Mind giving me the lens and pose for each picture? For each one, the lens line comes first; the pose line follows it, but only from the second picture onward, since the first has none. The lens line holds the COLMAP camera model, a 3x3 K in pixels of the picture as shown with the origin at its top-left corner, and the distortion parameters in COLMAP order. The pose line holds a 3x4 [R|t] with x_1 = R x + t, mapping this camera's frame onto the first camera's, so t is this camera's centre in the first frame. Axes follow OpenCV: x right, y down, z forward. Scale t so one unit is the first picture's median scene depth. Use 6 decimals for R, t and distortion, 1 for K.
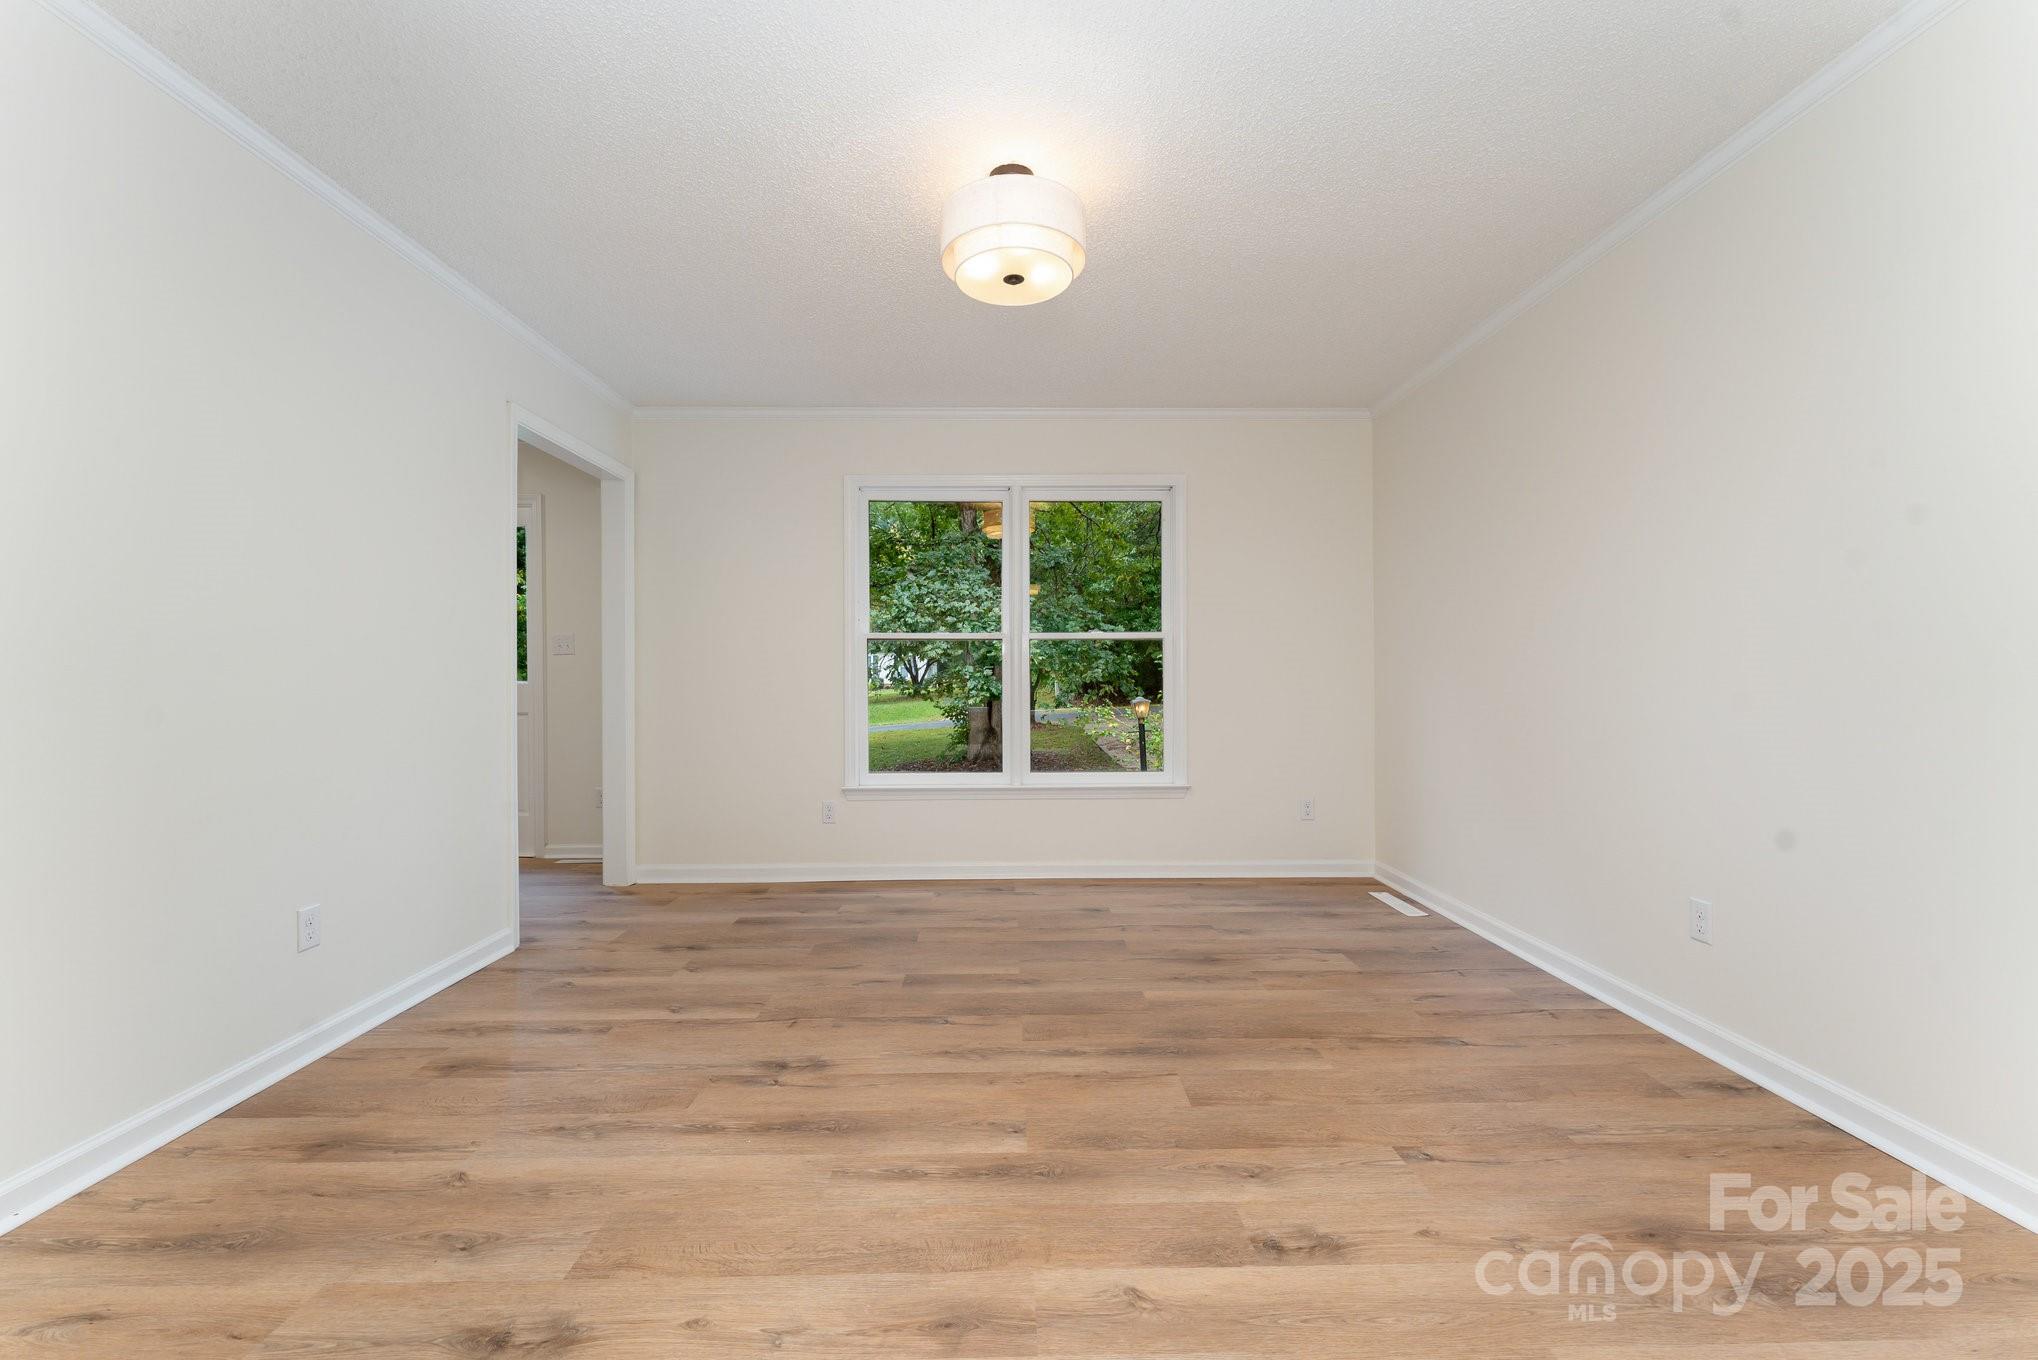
lens RADIAL K [[828.7, 0, 1017.2], [0, 828.7, 672.8], [0, 0, 1]] dist [-0.002542, 0.000269]
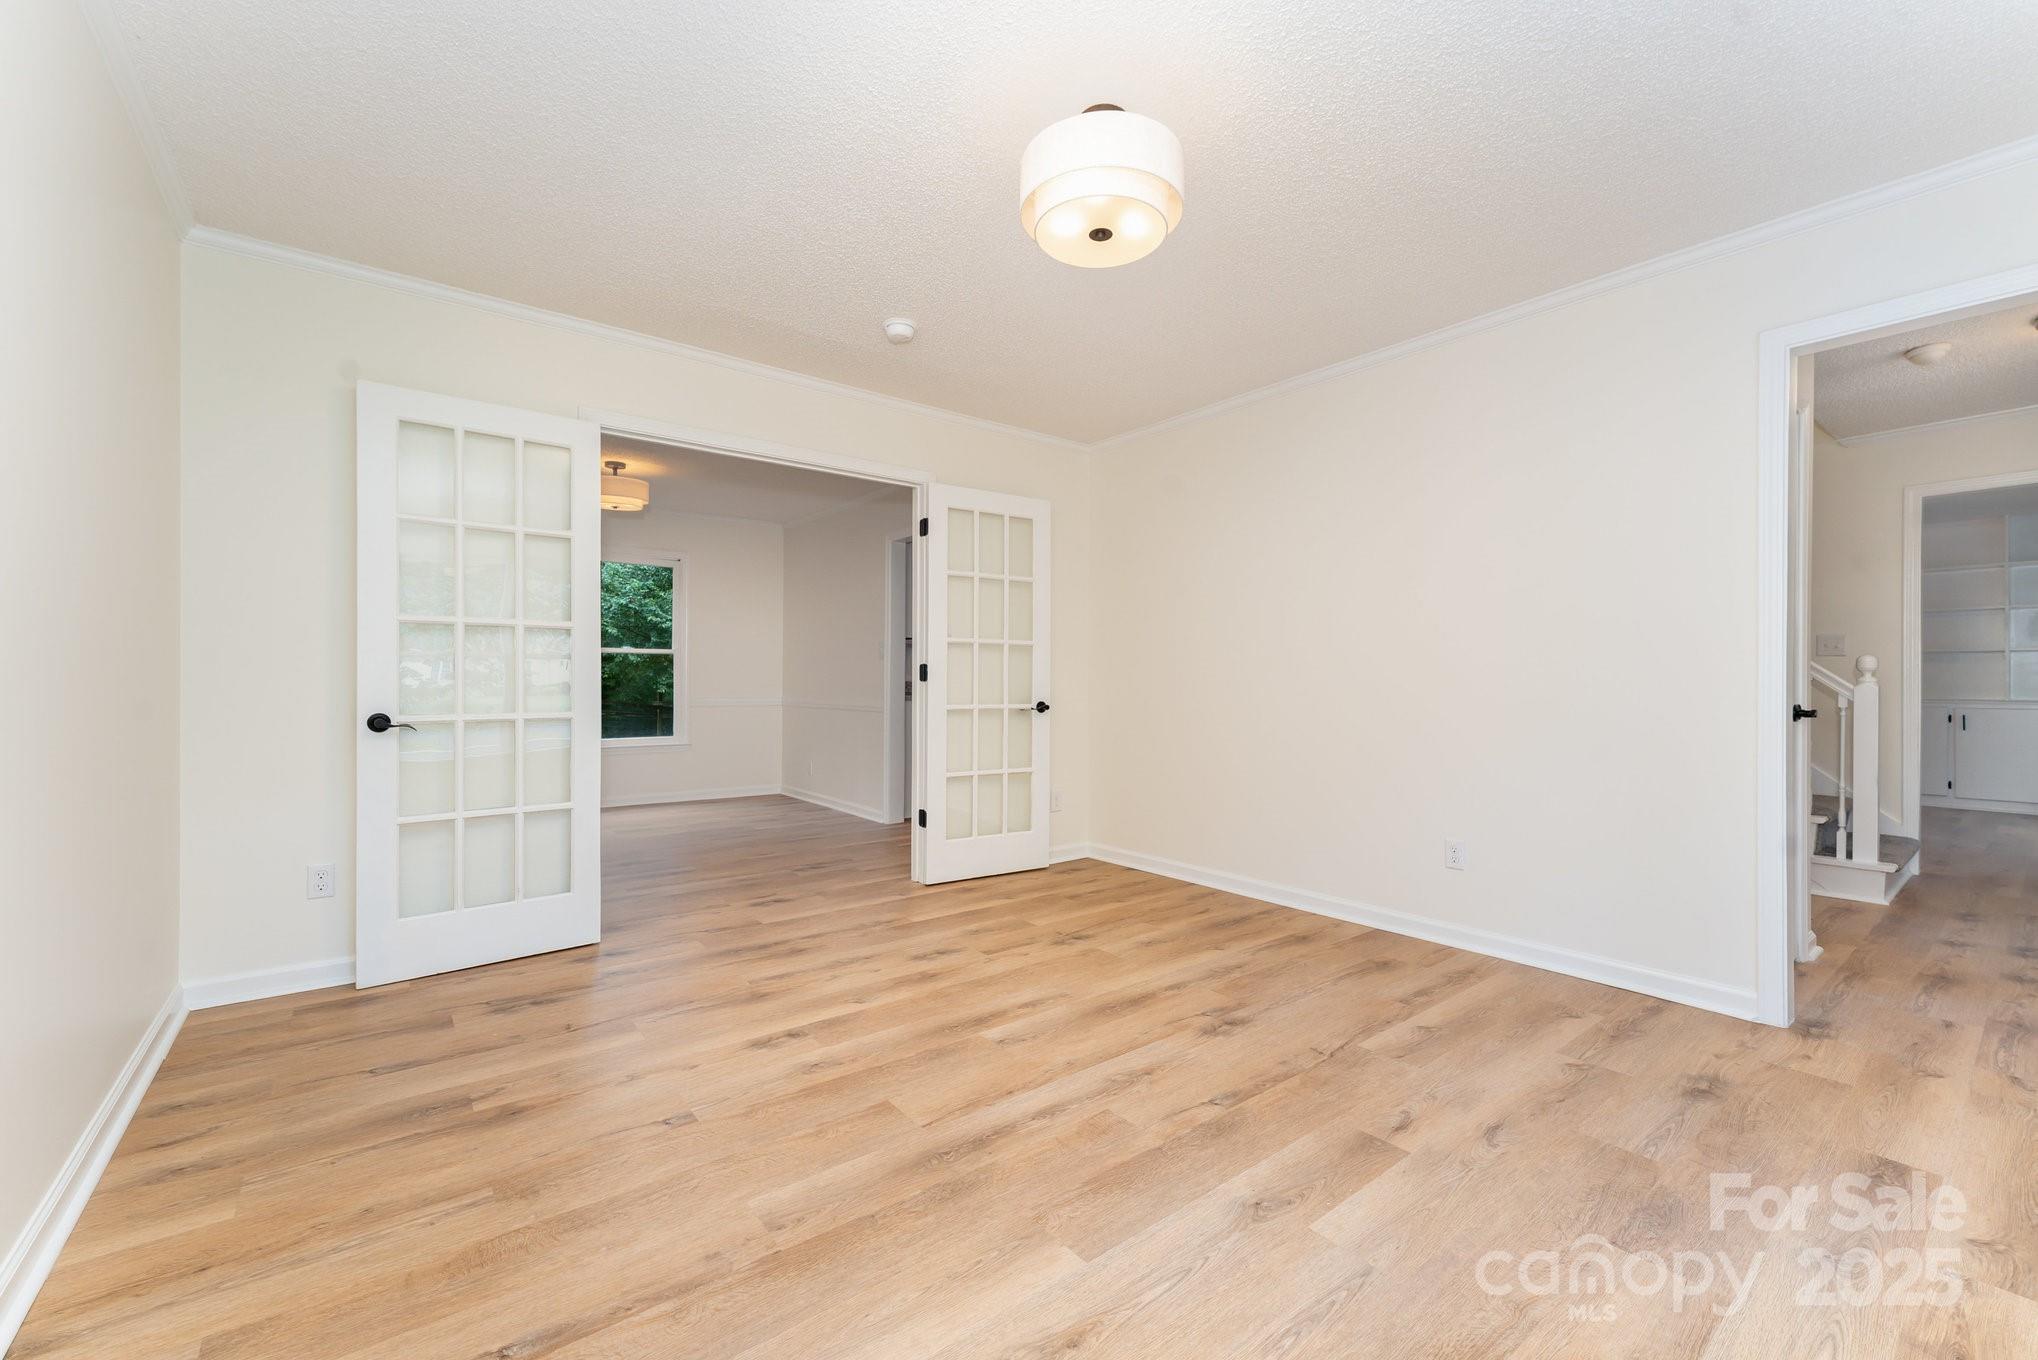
lens RADIAL K [[828.7, 0, 1012.9], [0, 828.7, 686.2], [0, 0, 1]] dist [-0.002542, 0.000269]
pose [[-0.803249, 0.004927, -0.595623, 0.683961], [0.005012, 0.999986, 0.001513, 0.011449], [0.595622, -0.001770, -0.803263, 1.889710]]
